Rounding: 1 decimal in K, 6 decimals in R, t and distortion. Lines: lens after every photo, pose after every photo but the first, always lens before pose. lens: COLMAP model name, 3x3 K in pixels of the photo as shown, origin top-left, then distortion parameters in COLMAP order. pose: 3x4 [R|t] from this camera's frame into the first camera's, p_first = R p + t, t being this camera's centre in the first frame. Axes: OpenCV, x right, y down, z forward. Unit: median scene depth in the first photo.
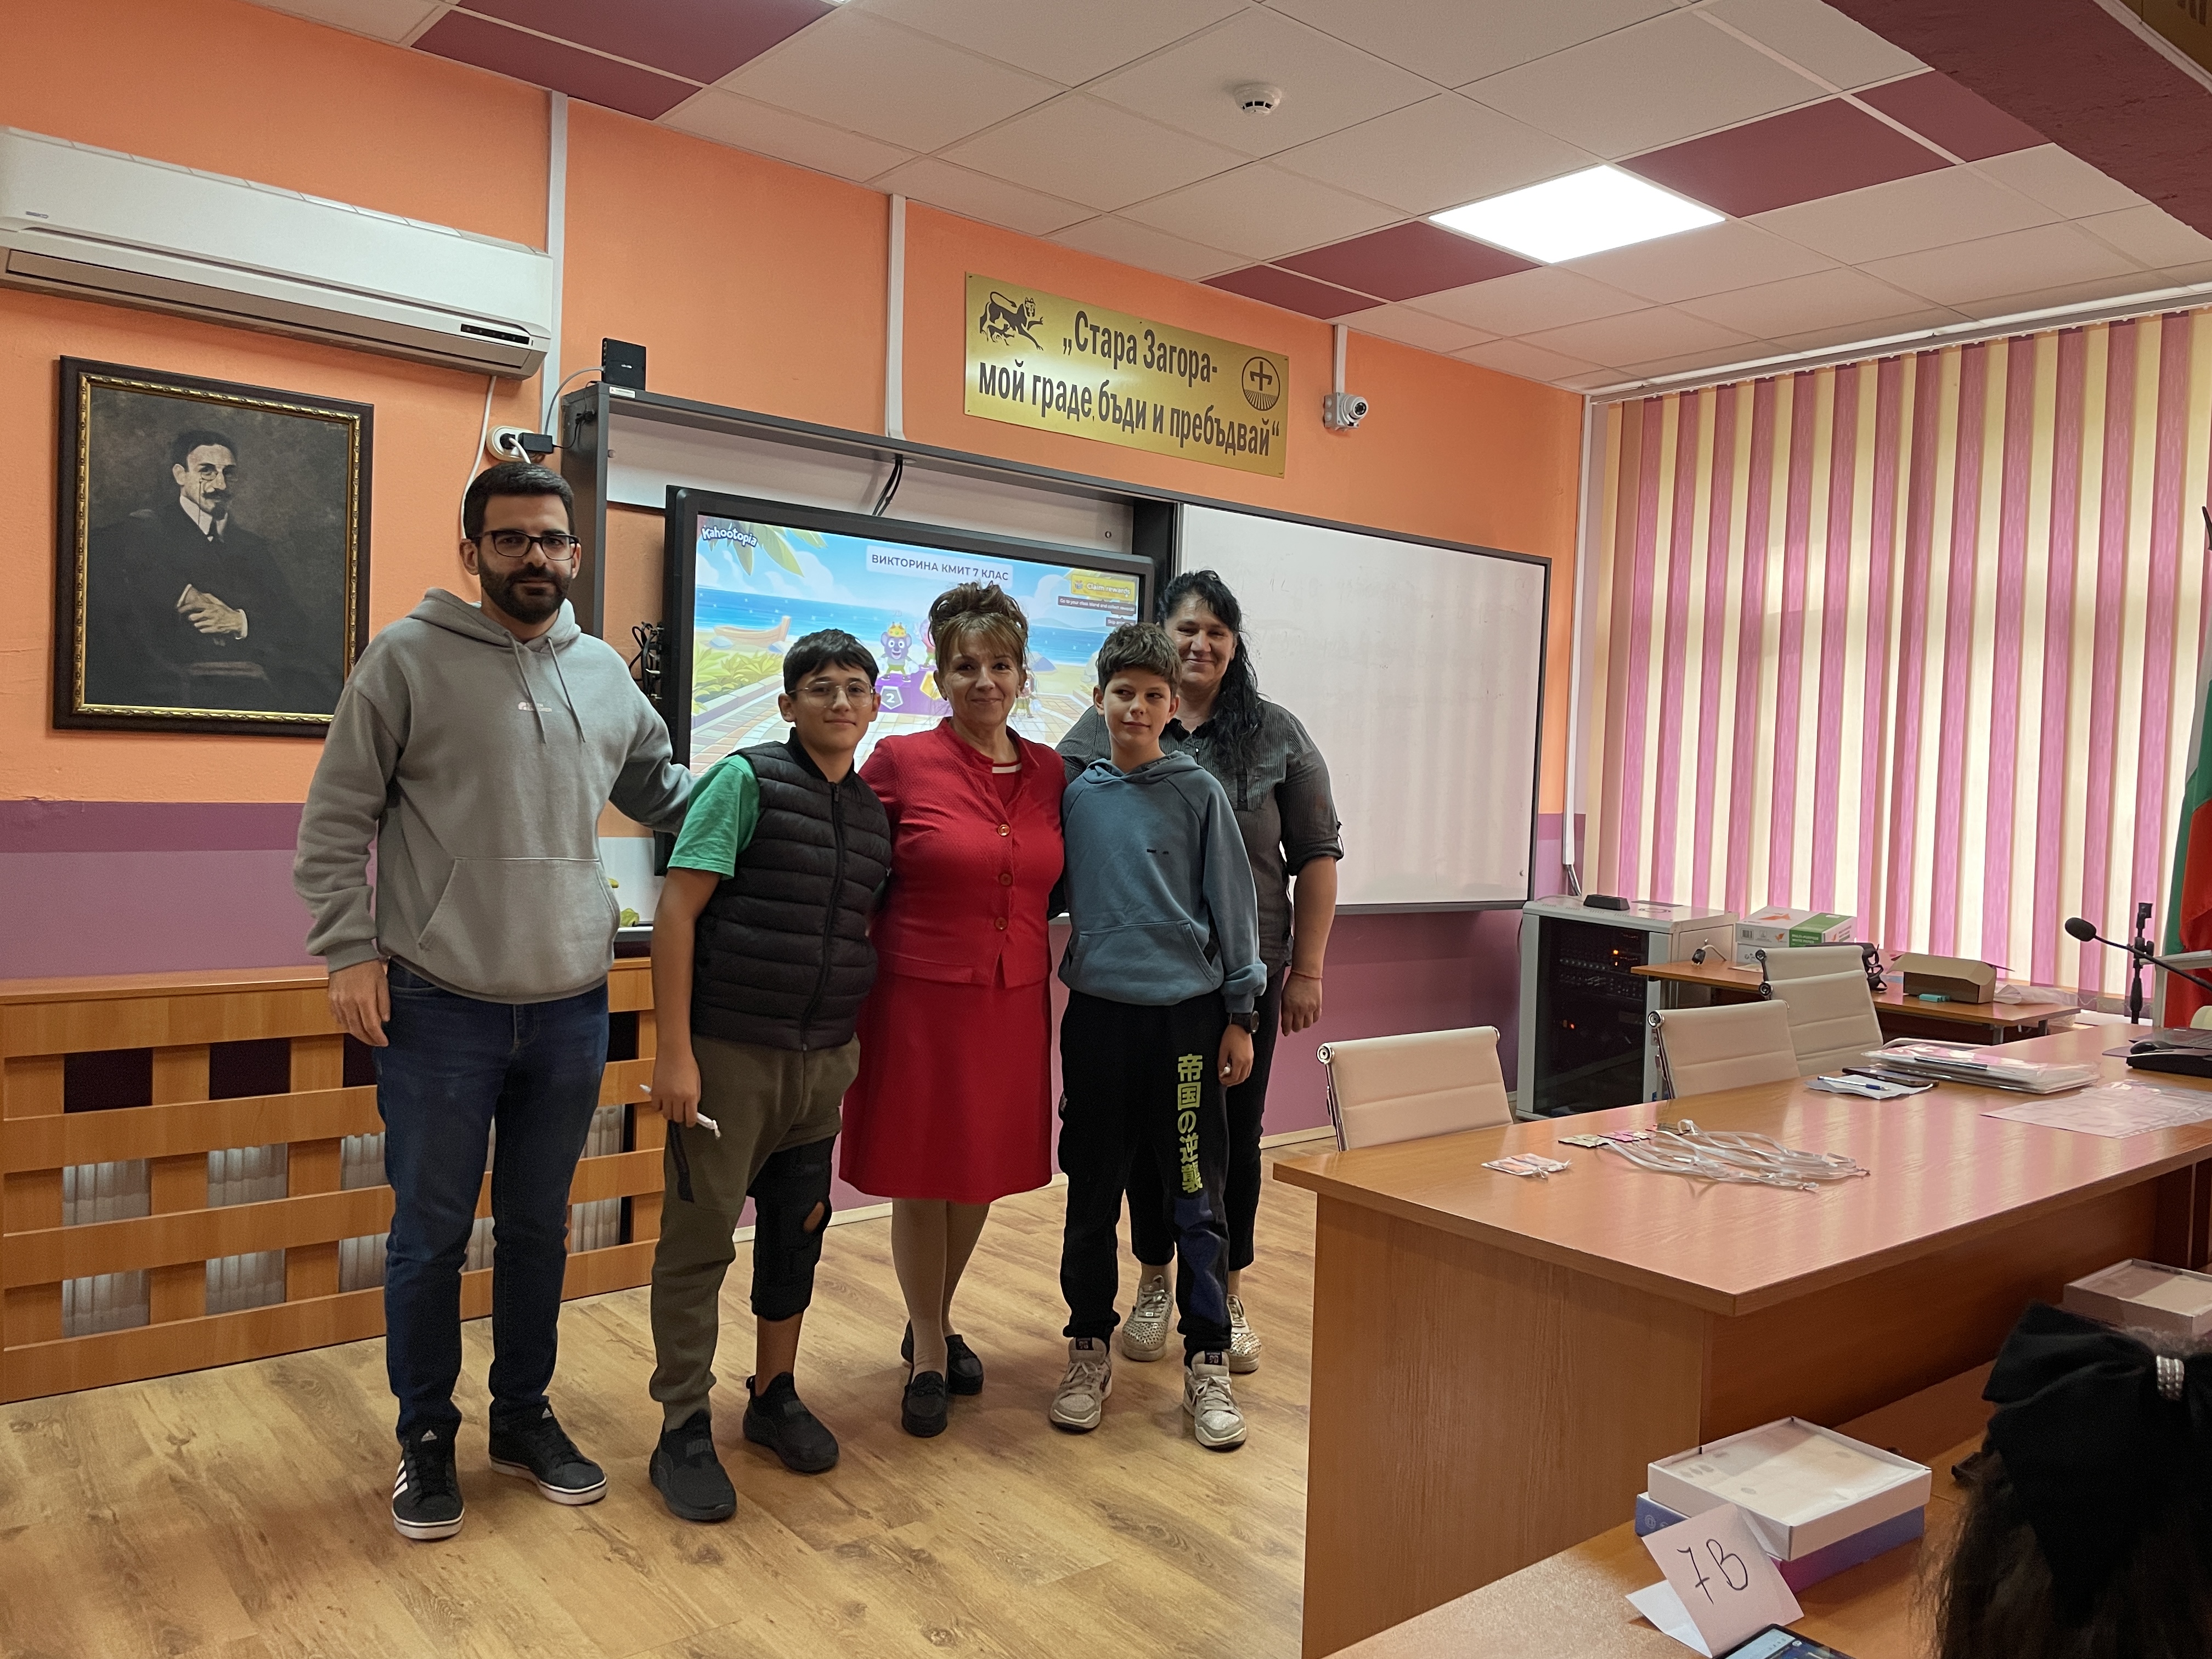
lens RADIAL K [[1674.2, 0, 1122.6], [0, 1674.2, 820.0], [0, 0, 1]] dist [0.088397, -0.125478]
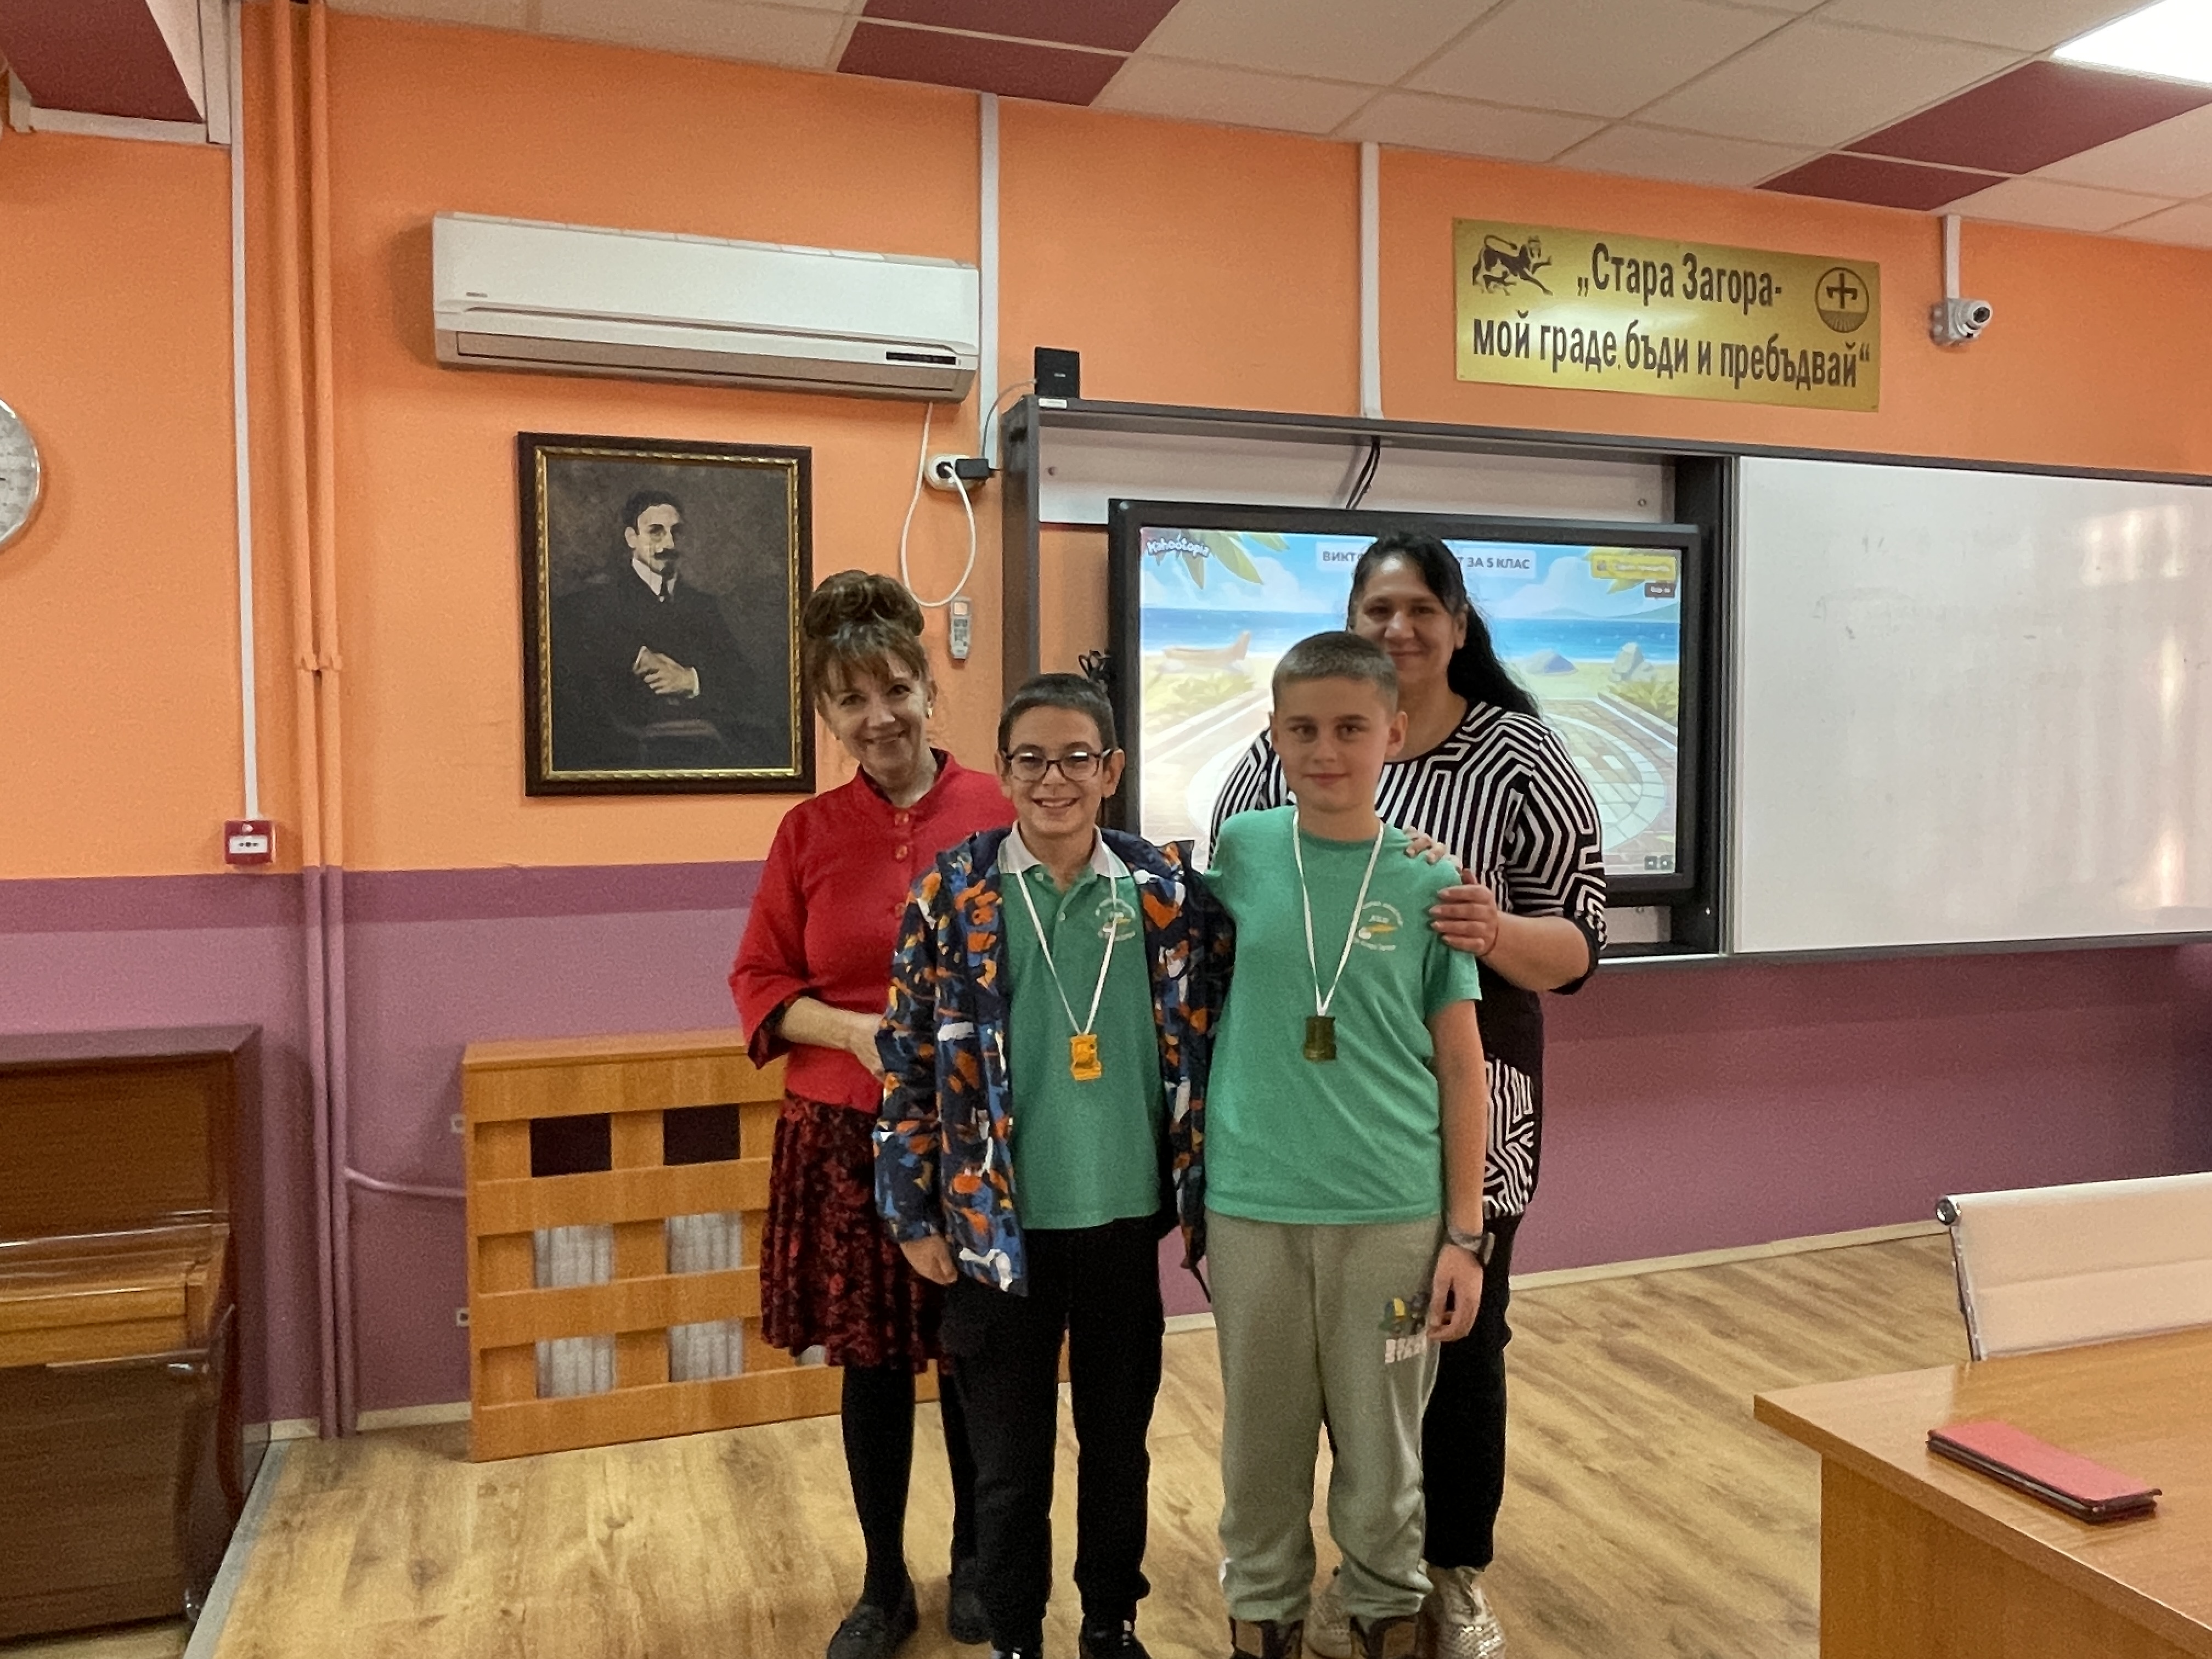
lens RADIAL K [[1692.0, 0, 1110.2], [0, 1692.0, 816.3], [0, 0, 1]] dist [0.011367, -0.024648]
pose [[0.931396, -0.028236, -0.362910, 0.057416], [0.028752, 0.999579, -0.003982, -0.022946], [0.362869, -0.006726, 0.931816, 0.146000]]
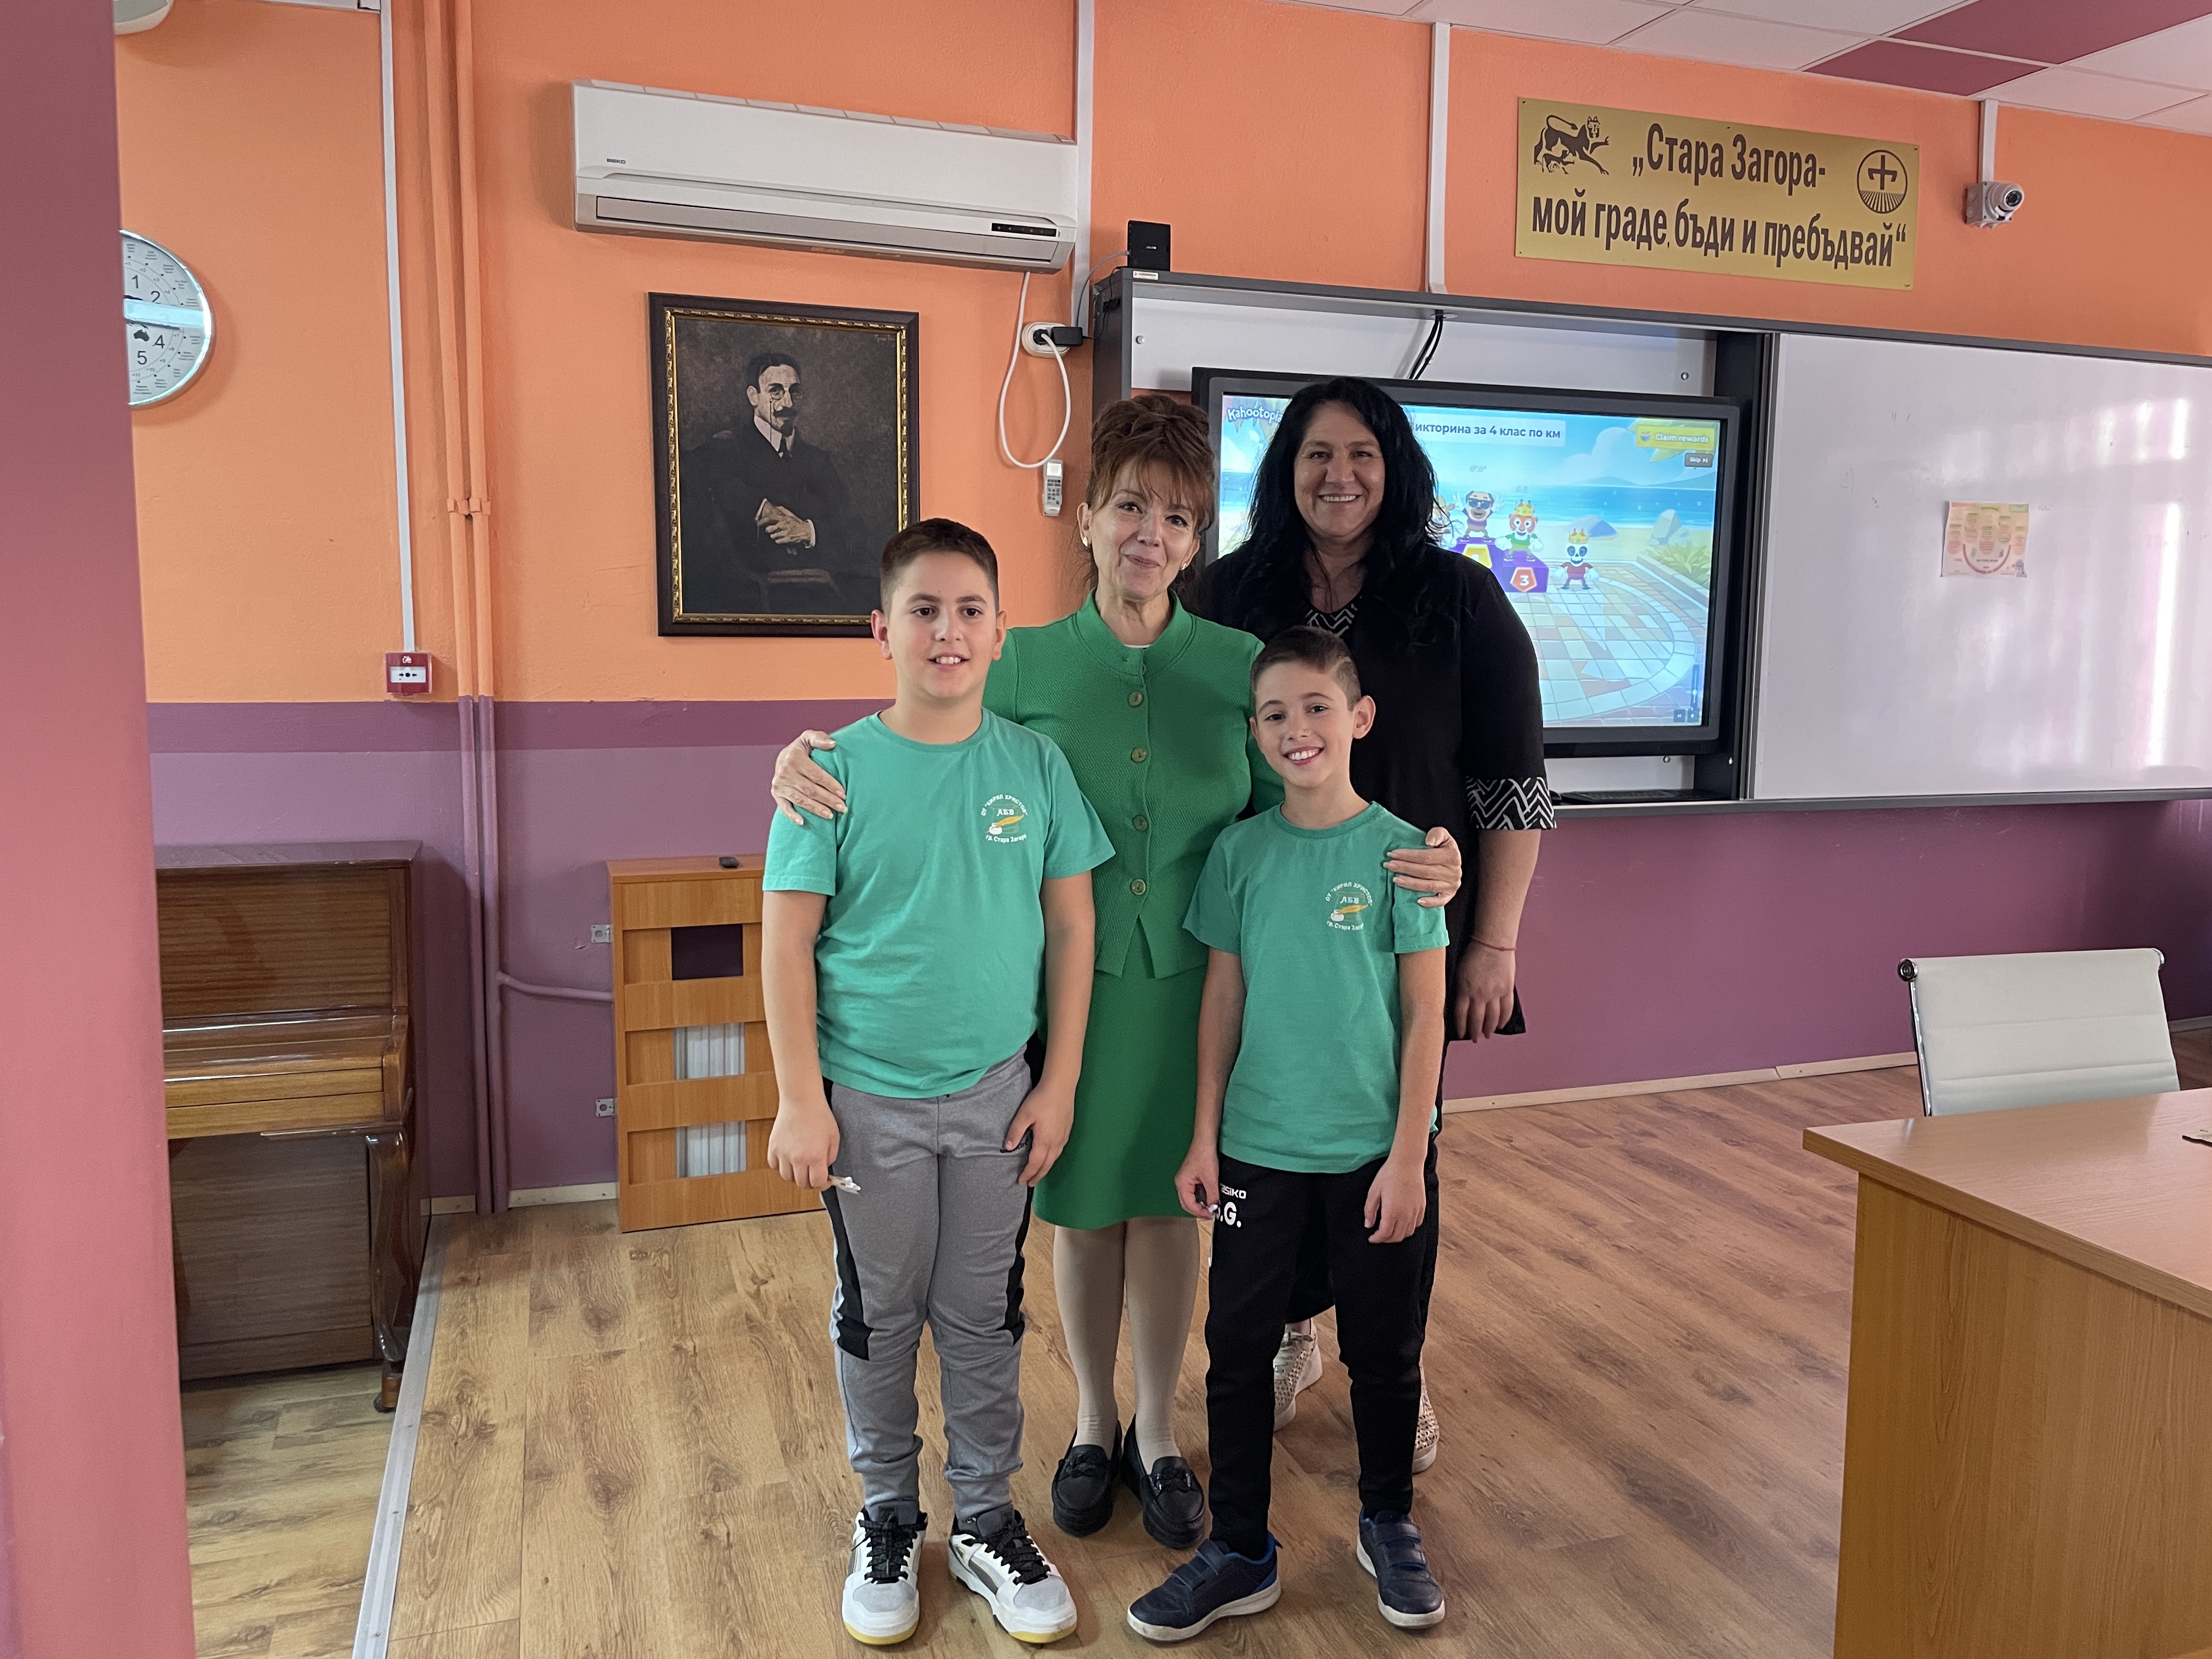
lens RADIAL K [[1679.0, 0, 1124.4], [0, 1679.0, 801.4], [0, 0, 1]] dist [0.085331, -0.120230]
pose [[0.936178, 0.009442, -0.351398, 0.039220], [0.014574, 0.997737, 0.065636, -0.011673], [0.351223, -0.066568, 0.933922, 0.054050]]
